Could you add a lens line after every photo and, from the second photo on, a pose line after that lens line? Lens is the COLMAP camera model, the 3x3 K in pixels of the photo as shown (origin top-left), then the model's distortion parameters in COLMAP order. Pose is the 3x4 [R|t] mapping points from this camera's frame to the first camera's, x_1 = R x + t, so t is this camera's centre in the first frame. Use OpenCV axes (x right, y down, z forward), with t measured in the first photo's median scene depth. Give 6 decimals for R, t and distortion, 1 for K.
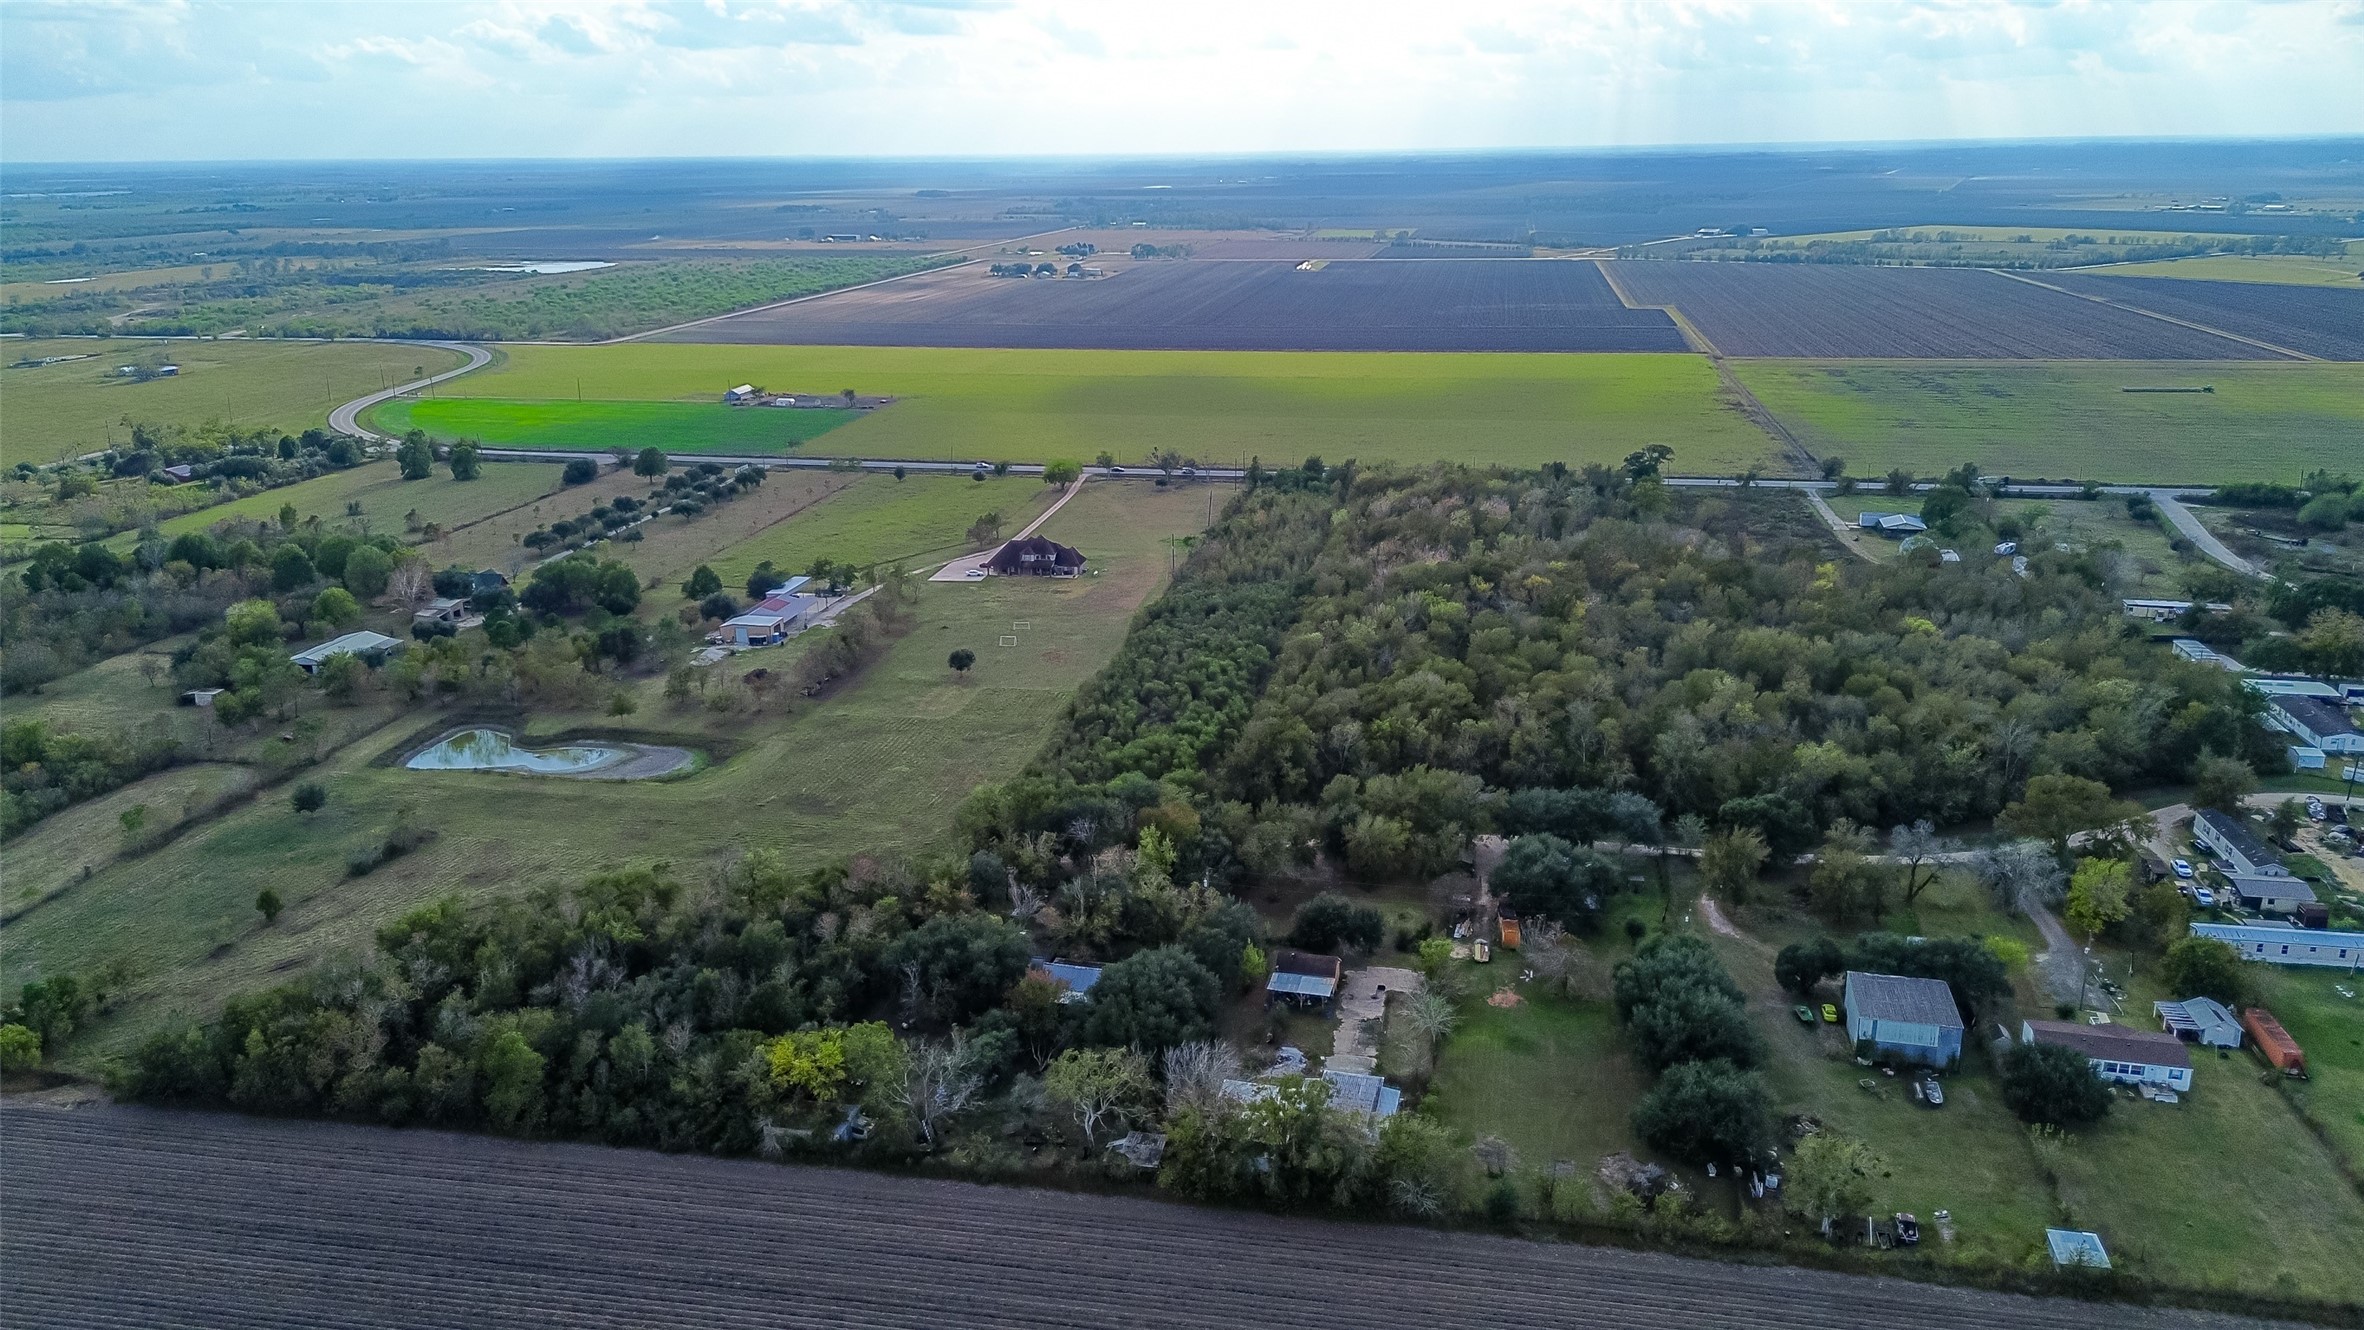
lens RADIAL K [[1711.7, 0, 1183.3], [0, 1711.7, 667.6], [0, 0, 1]] dist [0.057212, -0.046322]
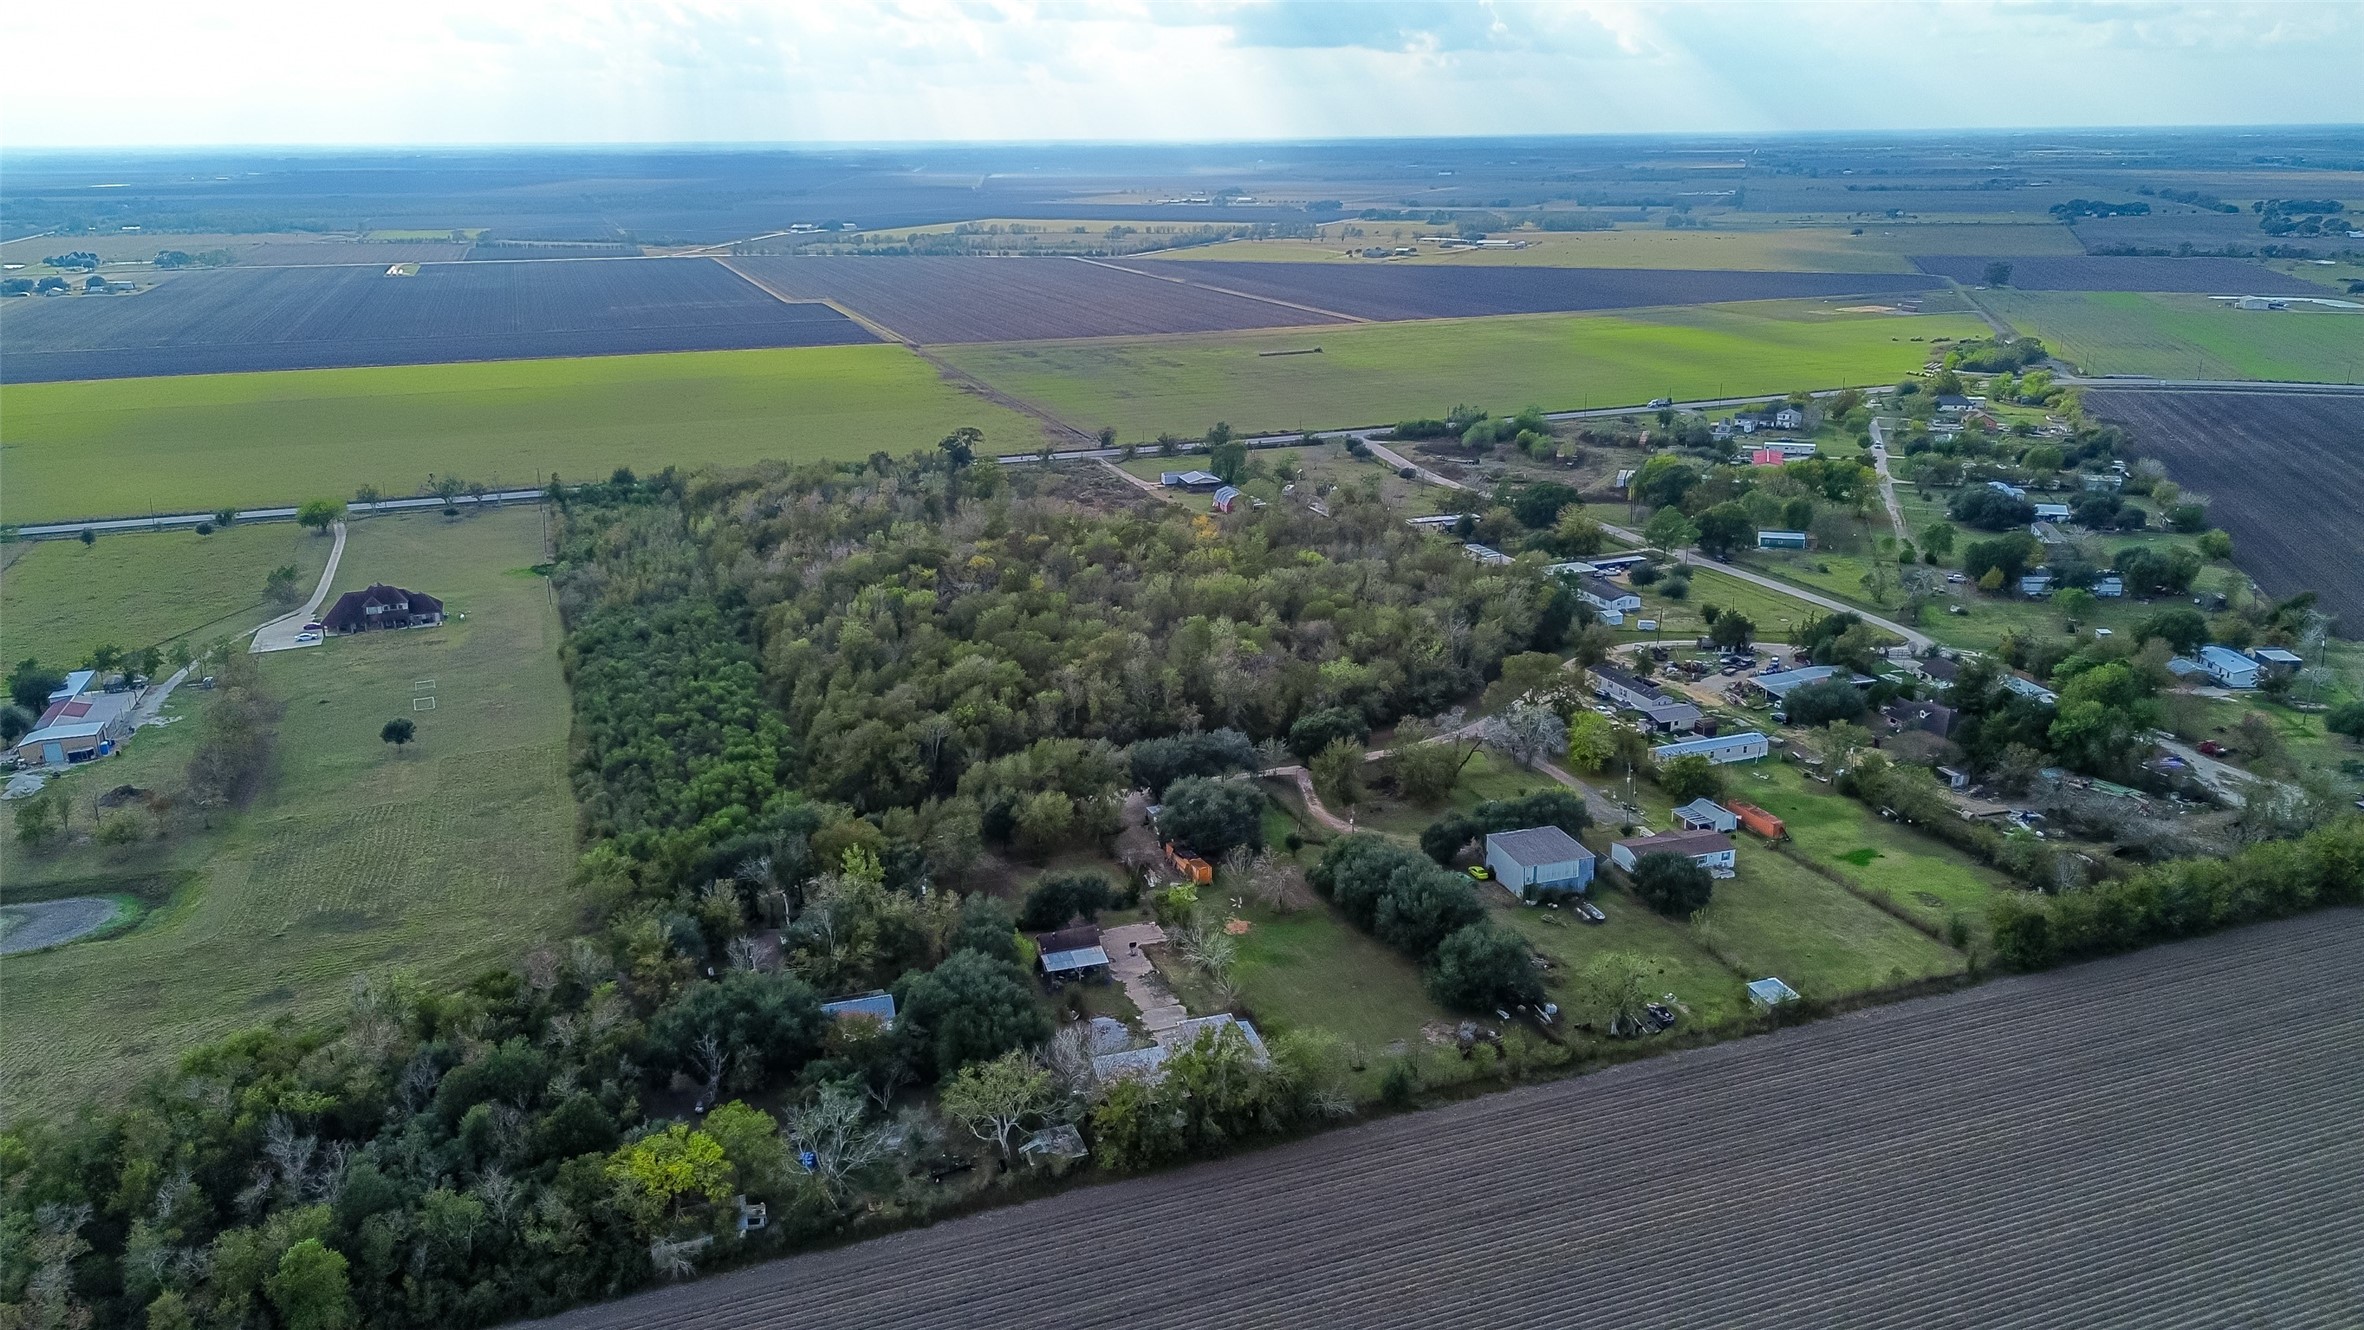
lens RADIAL K [[1711.7, 0, 1192.3], [0, 1711.7, 665.8], [0, 0, 1]] dist [0.057212, -0.046322]
pose [[0.847794, -0.153070, 0.507755, -0.266079], [0.153048, 0.987322, 0.042099, -0.014455], [-0.507762, 0.042020, 0.860472, 0.058610]]
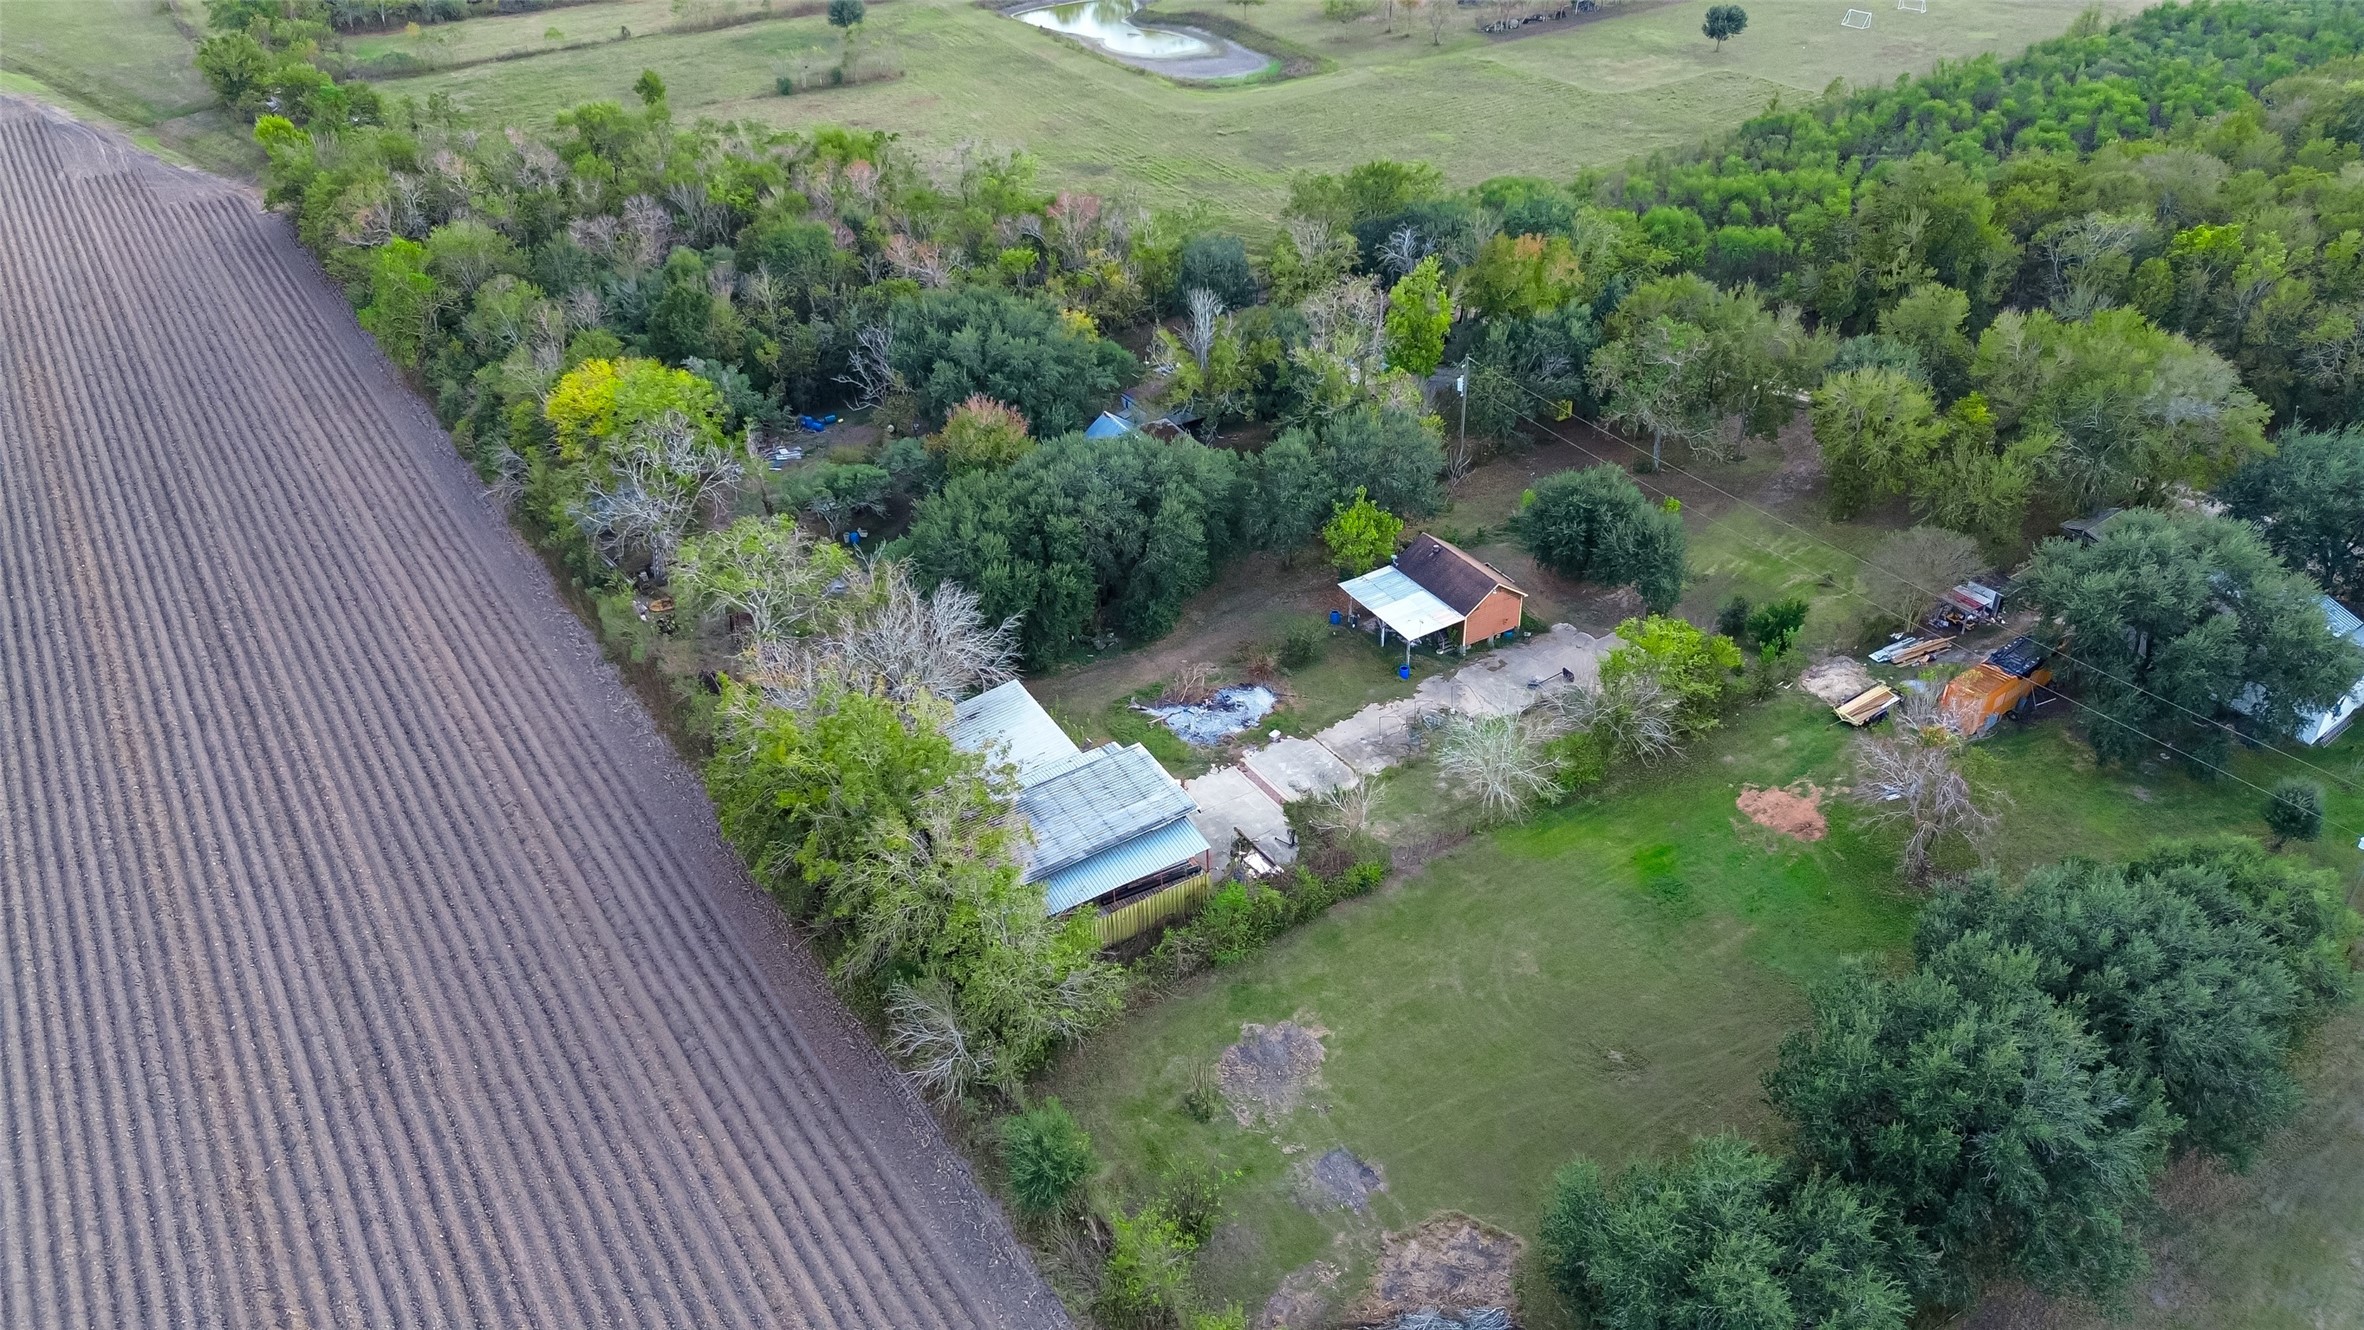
lens RADIAL K [[1711.7, 0, 1175.2], [0, 1711.7, 669.1], [0, 0, 1]] dist [0.057212, -0.046322]
pose [[0.692818, 0.397786, -0.601473, 0.244112], [-0.203344, 0.908010, 0.366290, 0.023597], [0.691848, -0.131466, 0.709974, 0.436478]]
